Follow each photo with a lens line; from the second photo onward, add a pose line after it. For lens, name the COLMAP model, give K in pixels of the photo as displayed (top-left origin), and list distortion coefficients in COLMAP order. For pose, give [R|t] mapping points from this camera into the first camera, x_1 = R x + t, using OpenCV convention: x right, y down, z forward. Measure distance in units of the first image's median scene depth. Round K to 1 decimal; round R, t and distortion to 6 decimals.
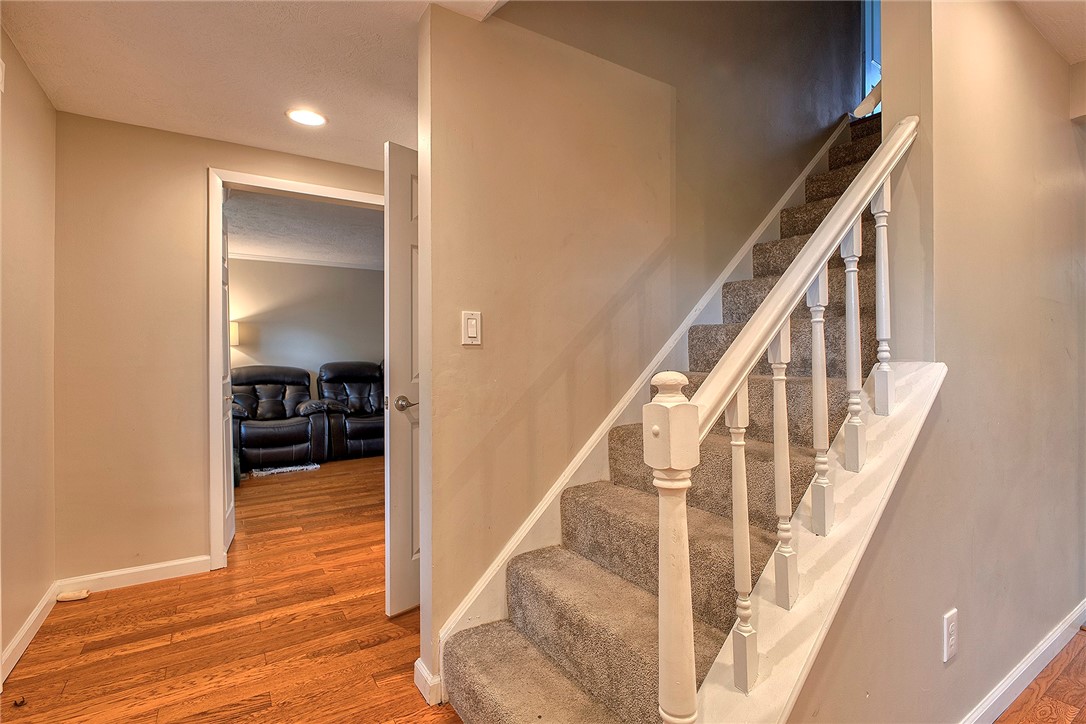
lens RADIAL K [[511.5, 0, 545.3], [0, 511.5, 367.8], [0, 0, 1]] dist [-0.003759, -0.002382]
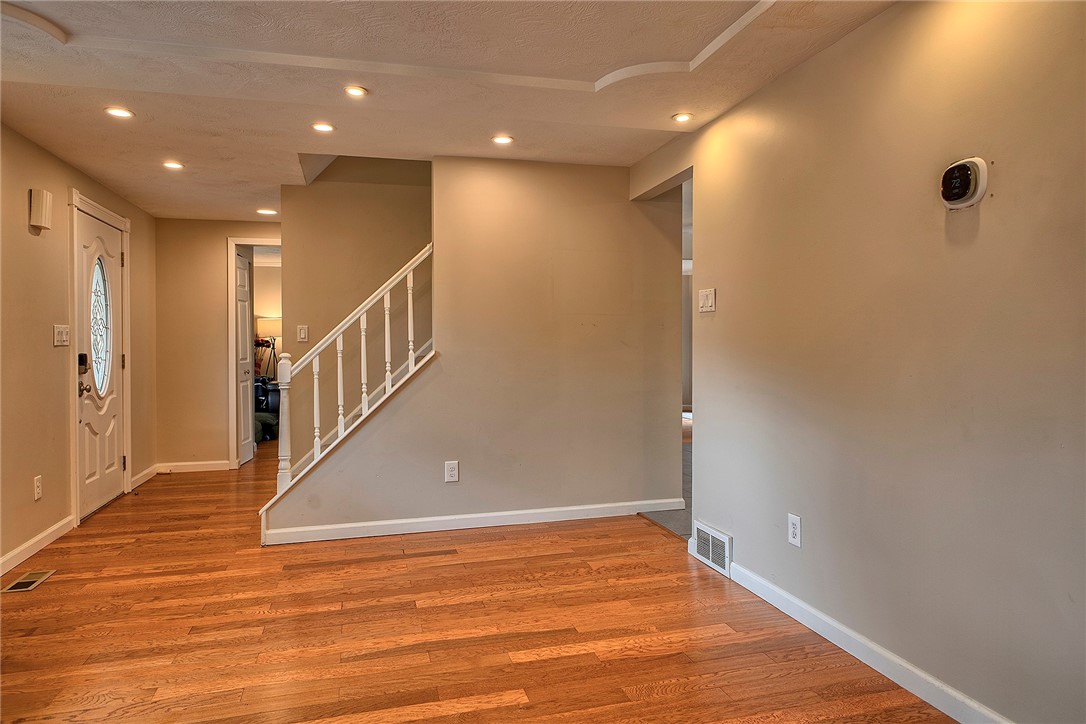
lens RADIAL K [[693.6, 0, 540.9], [0, 693.6, 363.0], [0, 0, 1]] dist [-0.024863, 0.000031]
pose [[0.955076, 0.003196, -0.296345, 1.177799], [-0.000145, 0.999947, 0.010317, 0.010247], [0.296362, -0.009810, 0.955025, -1.036955]]
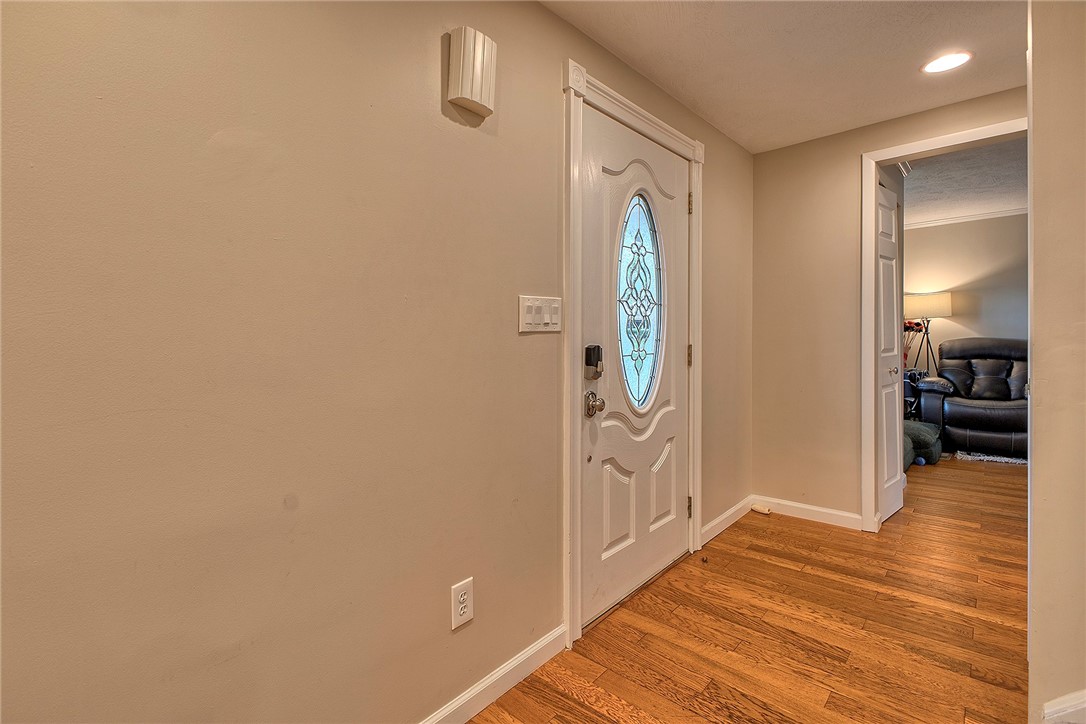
lens RADIAL K [[497.6, 0, 543.2], [0, 497.6, 345.0], [0, 0, 1]] dist [0.001685, -0.000668]
pose [[0.272851, 0.009071, -0.962014, 0.185091], [0.001898, 0.999949, 0.009967, -0.004723], [0.962054, -0.004545, 0.272820, 0.078381]]
